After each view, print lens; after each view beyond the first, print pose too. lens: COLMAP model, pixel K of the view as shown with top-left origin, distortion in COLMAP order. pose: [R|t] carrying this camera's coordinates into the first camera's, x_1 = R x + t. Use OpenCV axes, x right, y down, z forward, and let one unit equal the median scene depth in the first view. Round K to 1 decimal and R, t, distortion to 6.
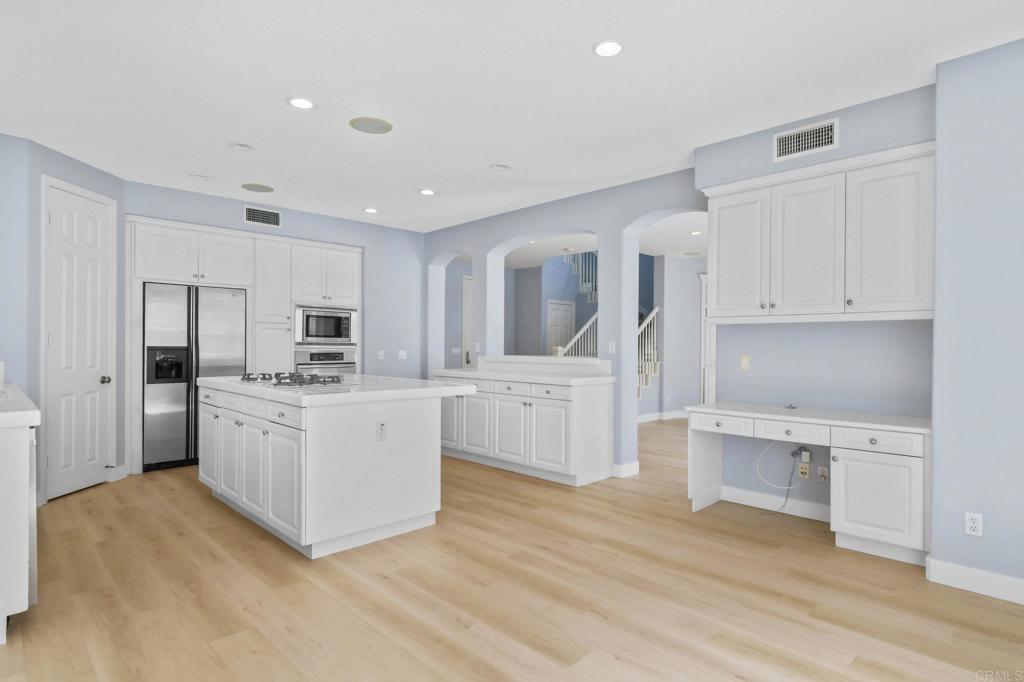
lens RADIAL K [[533.8, 0, 512.0], [0, 533.8, 341.0], [0, 0, 1]] dist [-0.000757, -0.000120]
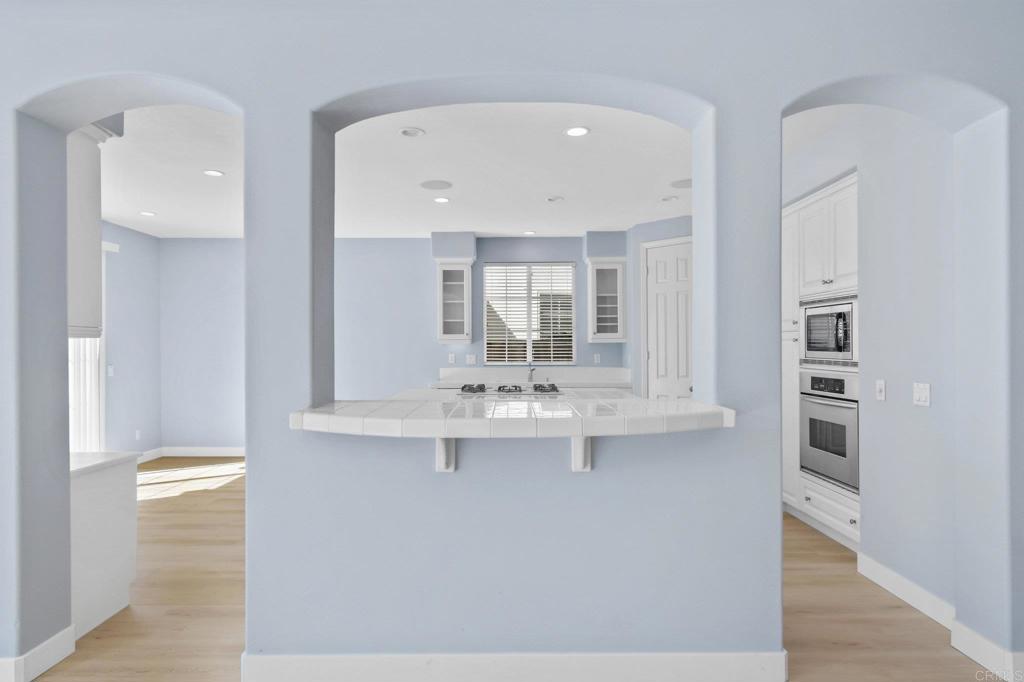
lens RADIAL K [[610.1, 0, 512.0], [0, 610.1, 341.0], [0, 0, 1]] dist [0.186582, 0.000083]
pose [[-0.701886, -0.010705, -0.712209, 0.382859], [-0.004076, 0.999931, -0.011013, -0.008786], [0.712278, -0.004827, -0.701881, 1.253968]]
